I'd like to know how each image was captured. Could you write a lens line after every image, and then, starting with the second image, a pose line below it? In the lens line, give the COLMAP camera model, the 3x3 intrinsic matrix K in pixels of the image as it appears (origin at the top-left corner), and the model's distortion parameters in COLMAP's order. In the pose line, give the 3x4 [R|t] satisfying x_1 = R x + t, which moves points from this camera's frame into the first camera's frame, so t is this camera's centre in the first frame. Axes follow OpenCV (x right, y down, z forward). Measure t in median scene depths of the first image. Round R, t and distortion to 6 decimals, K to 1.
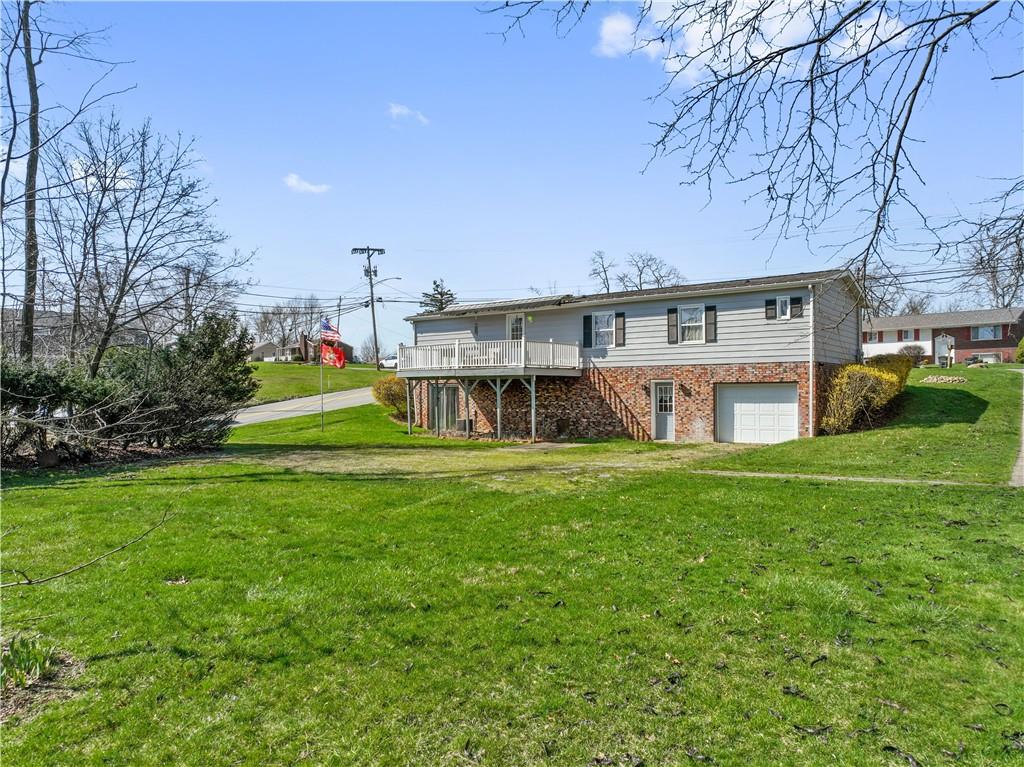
lens RADIAL K [[710.5, 0, 512.0], [0, 710.5, 383.5], [0, 0, 1]] dist [0.003473, -0.000625]
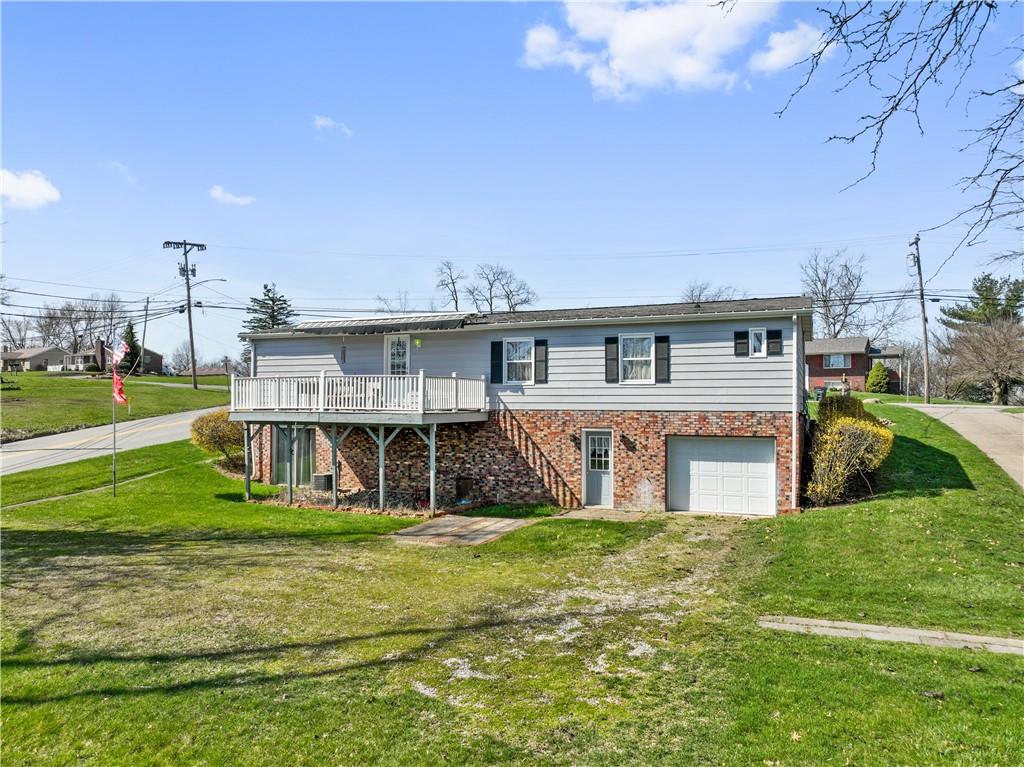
lens RADIAL K [[710.5, 0, 512.0], [0, 710.5, 383.5], [0, 0, 1]] dist [0.003473, -0.000625]
pose [[0.971907, 0.013912, 0.234956, -0.059194], [-0.010467, 0.999819, -0.015902, -0.039513], [-0.235134, 0.012996, 0.971876, 0.258214]]
